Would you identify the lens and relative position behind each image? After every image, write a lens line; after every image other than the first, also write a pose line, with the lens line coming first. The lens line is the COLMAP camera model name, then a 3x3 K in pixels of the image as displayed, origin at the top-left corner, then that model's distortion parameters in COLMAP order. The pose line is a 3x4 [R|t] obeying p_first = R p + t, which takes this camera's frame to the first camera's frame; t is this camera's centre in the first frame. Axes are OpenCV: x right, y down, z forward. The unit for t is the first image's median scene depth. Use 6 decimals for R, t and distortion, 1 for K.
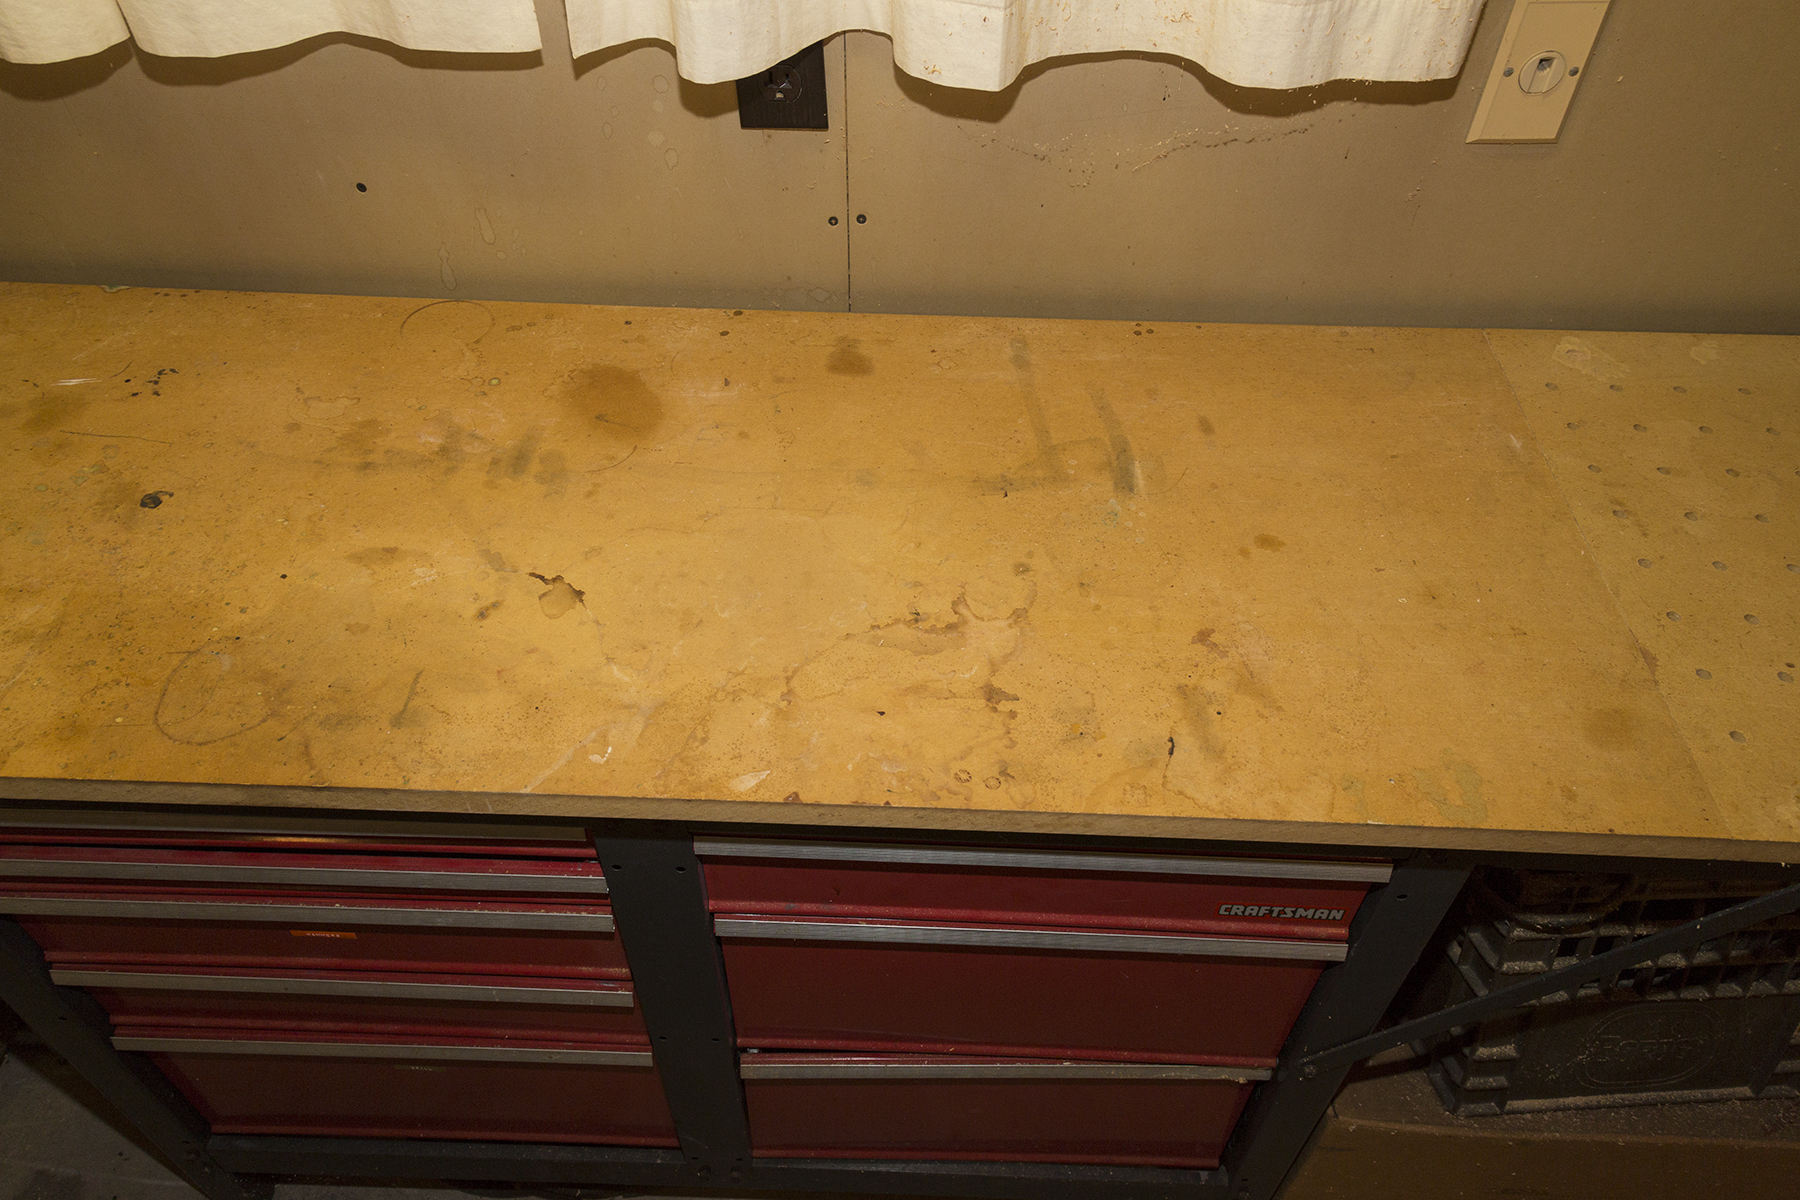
lens RADIAL K [[1260.6, 0, 908.8], [0, 1260.6, 608.5], [0, 0, 1]] dist [0.039136, 0.001585]
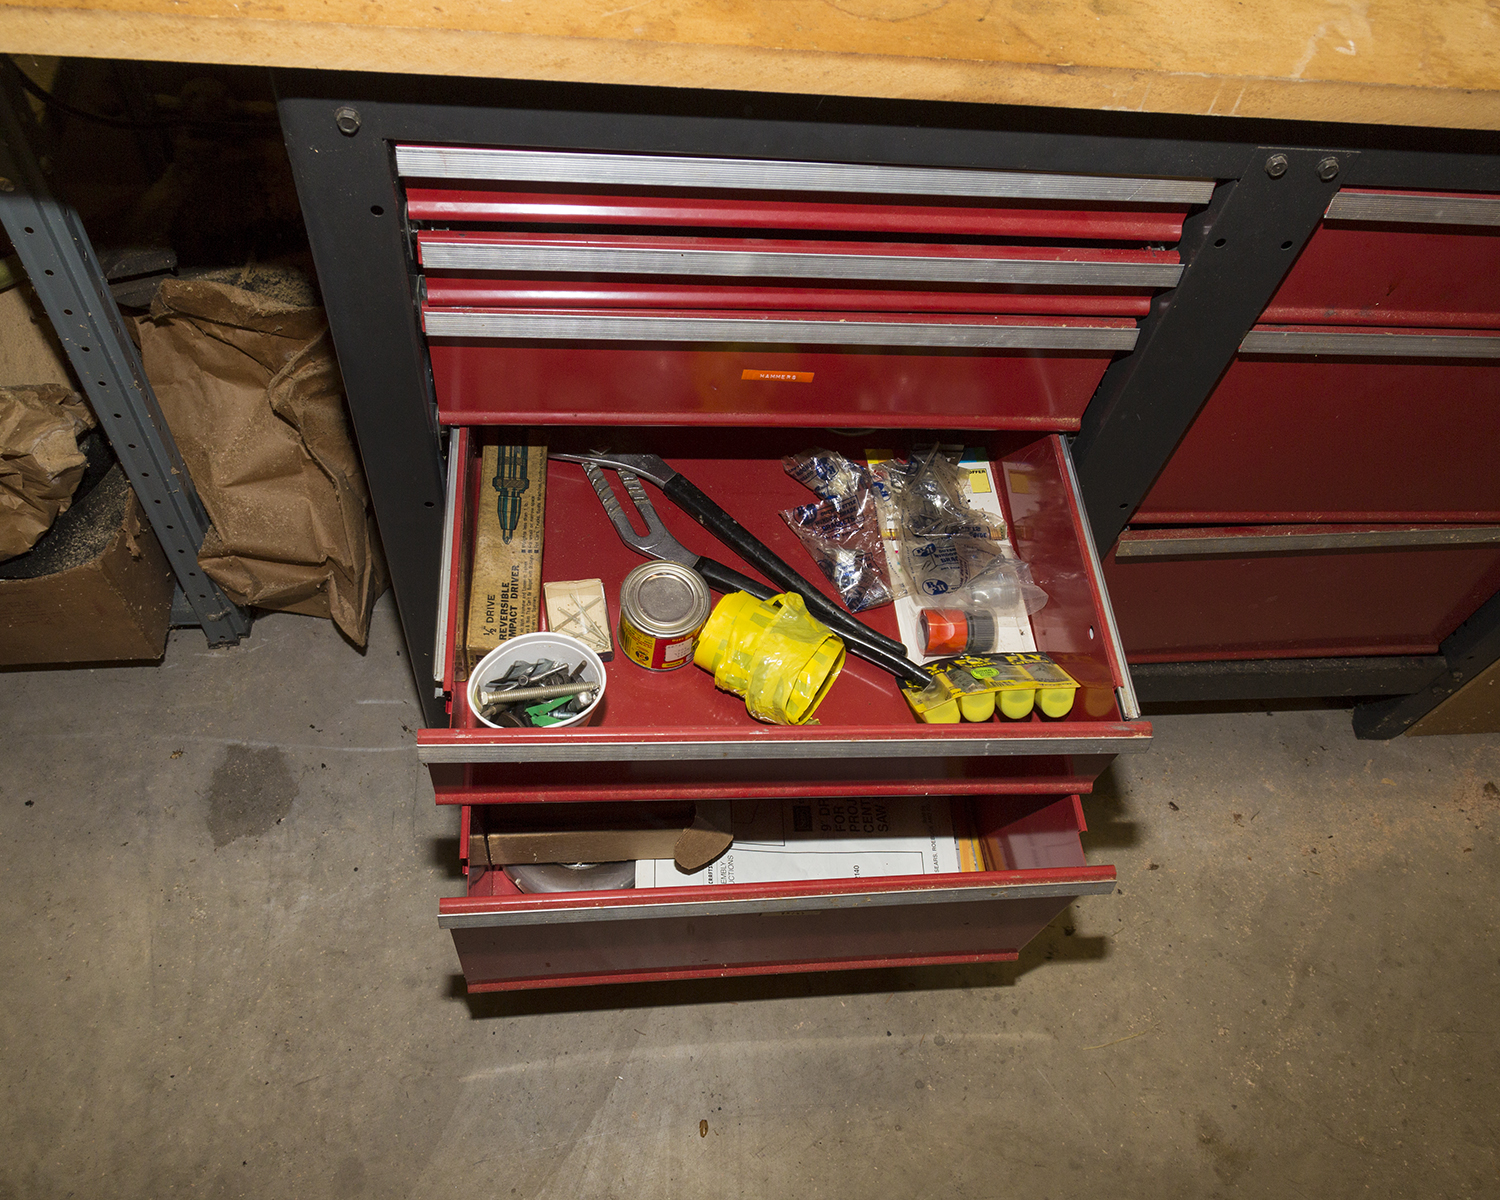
lens RADIAL K [[1178.1, 0, 757.5], [0, 1178.1, 602.8], [0, 0, 1]] dist [-0.001726, 0.002711]
pose [[0.987078, -0.049098, 0.152534, -0.710768], [0.018579, 0.980549, 0.195392, 0.294006], [-0.159161, -0.190033, 0.968791, 0.212442]]
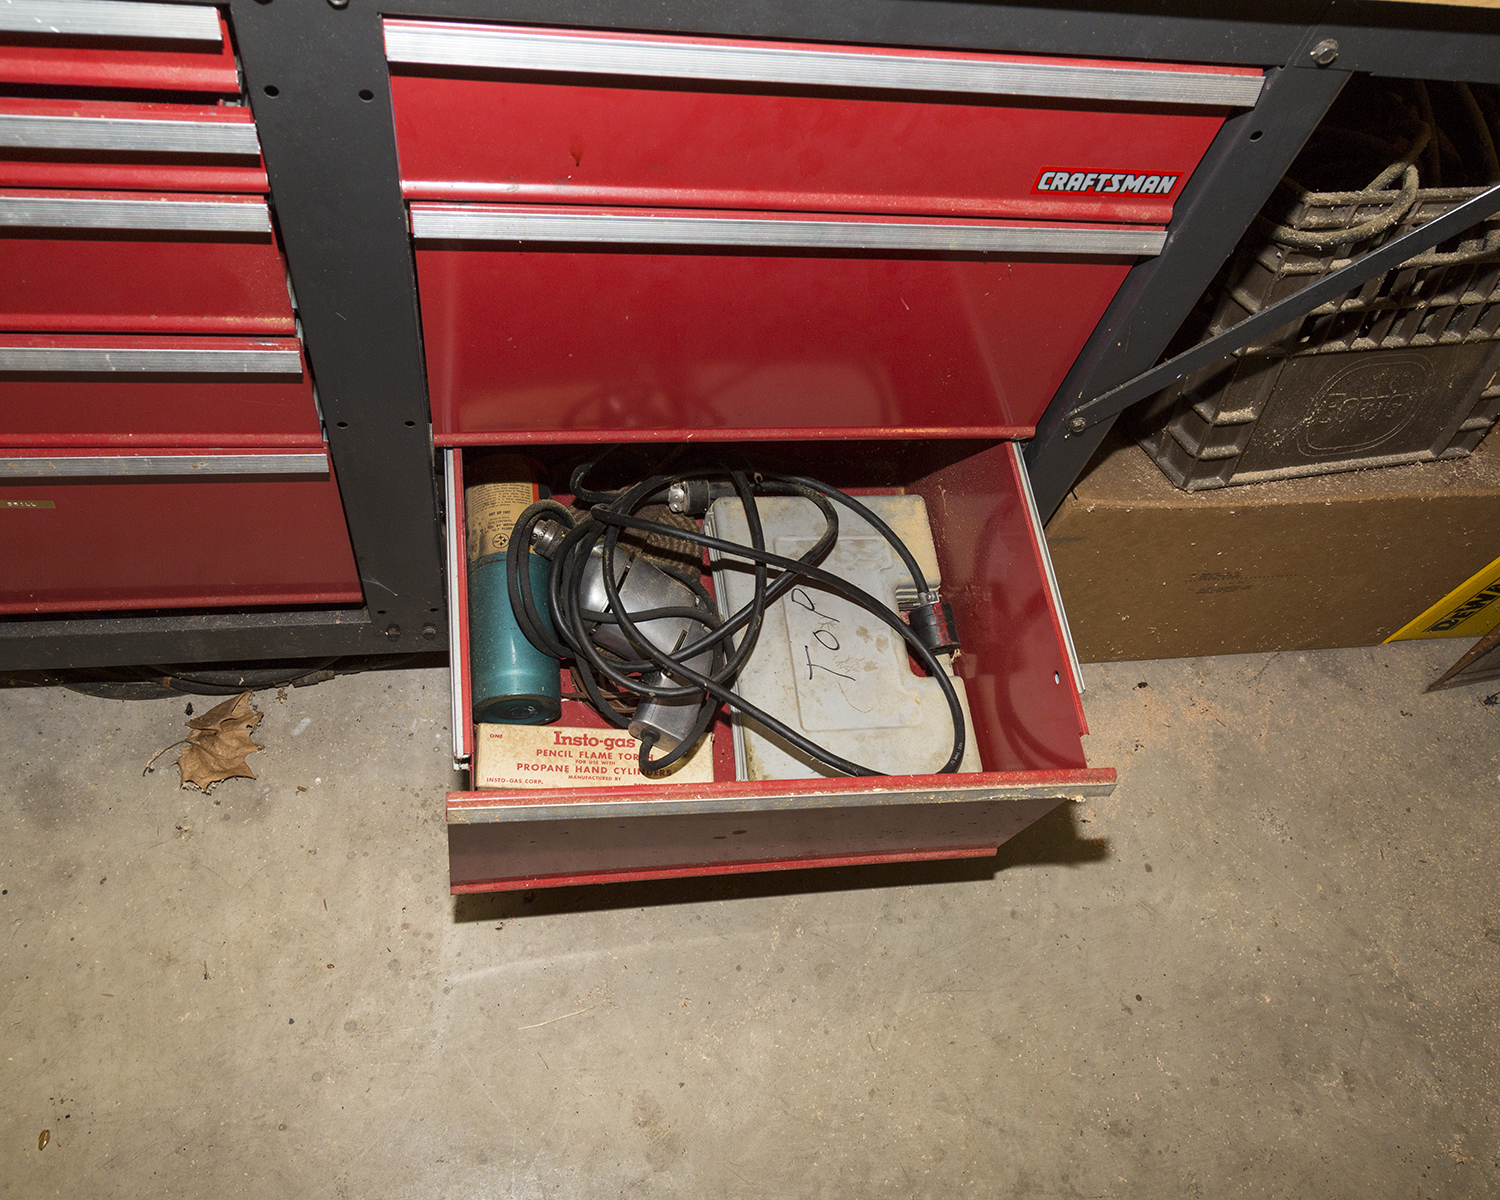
lens RADIAL K [[1198.7, 0, 750.0], [0, 1198.7, 600.0], [0, 0, 1]] dist [0.006883, 0.001426]
pose [[0.975383, -0.076266, 0.206910, -0.135043], [0.020933, 0.966074, 0.257415, 0.322466], [-0.219522, -0.246747, 0.943889, 0.247288]]
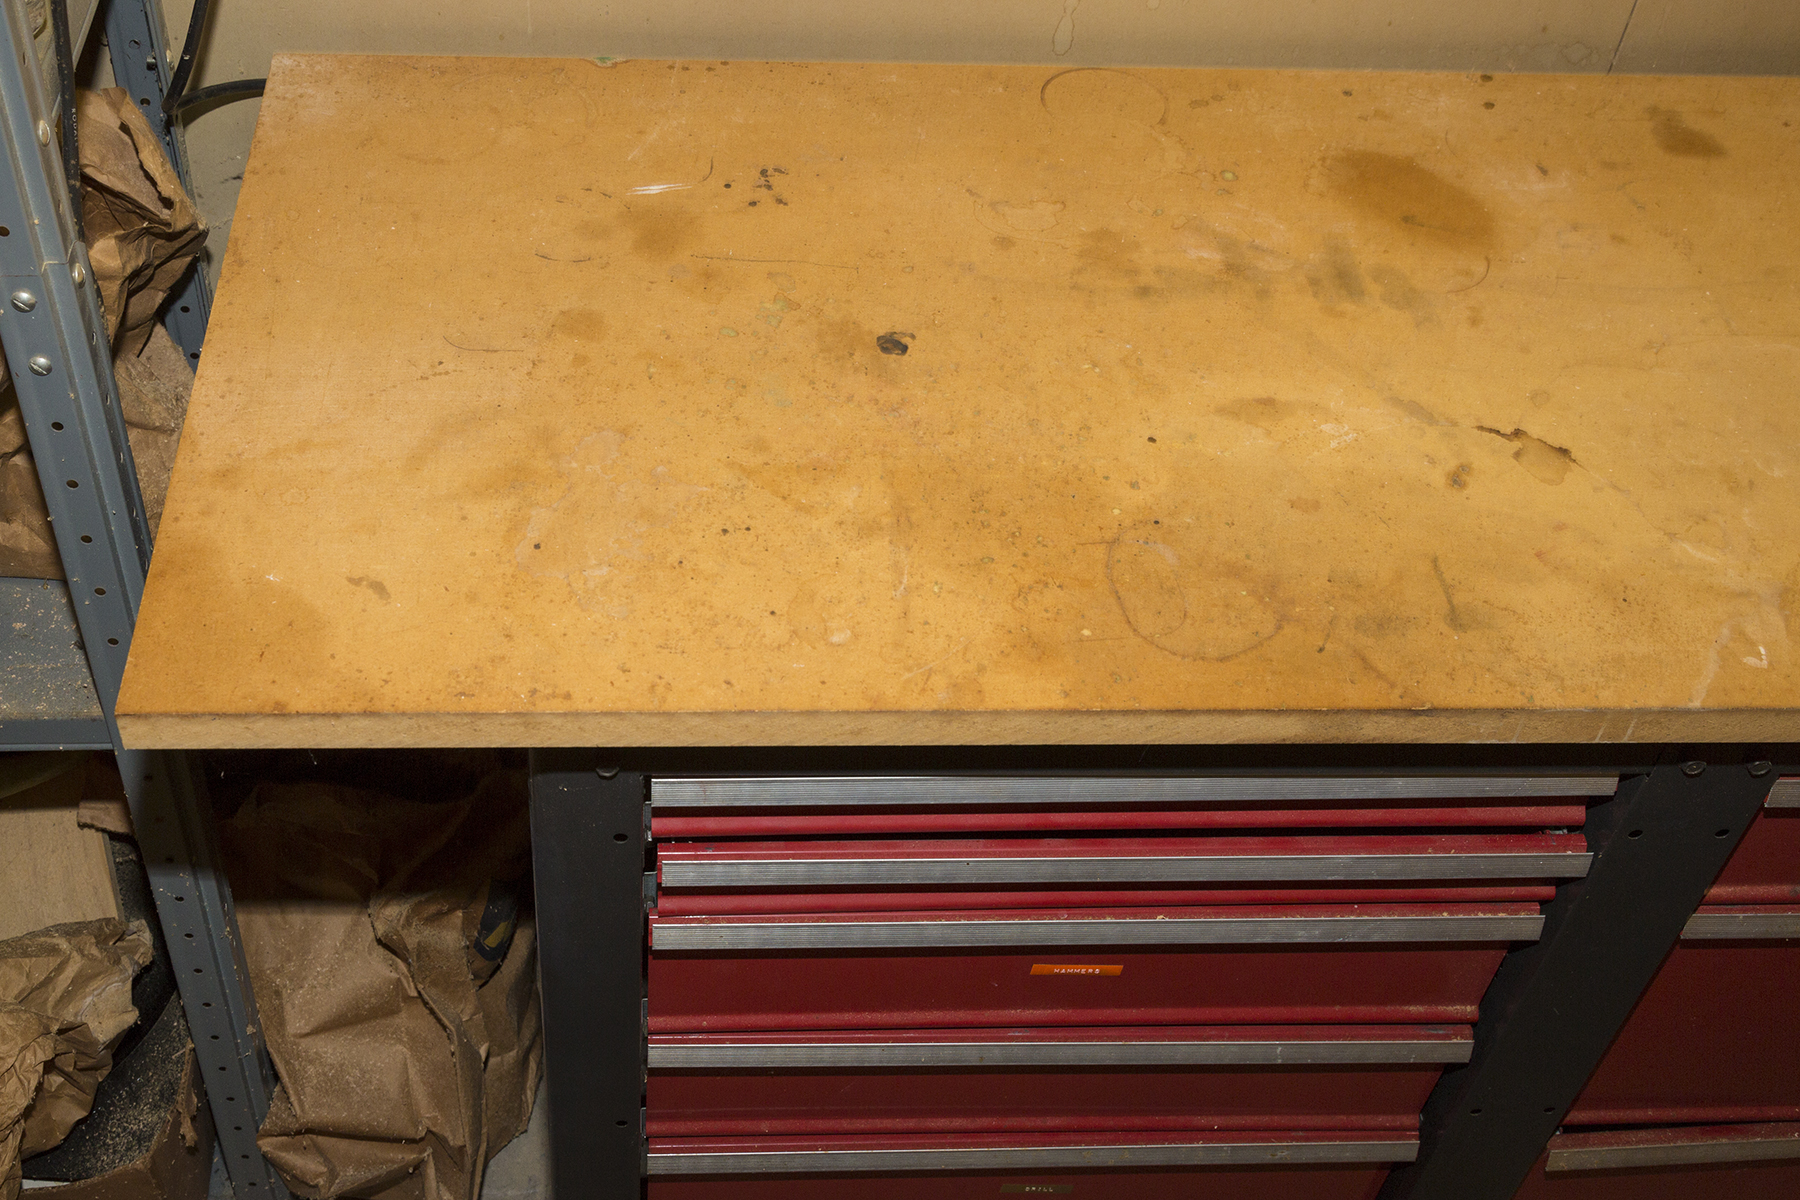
lens RADIAL K [[1986.0, 0, 787.6], [0, 1986.0, 547.8], [0, 0, 1]] dist [-0.004084, 0.022267]
pose [[0.996076, -0.031625, 0.082659, -0.819072], [0.034306, 0.998924, -0.031218, 0.064730], [-0.081583, 0.033932, 0.996089, -0.081716]]
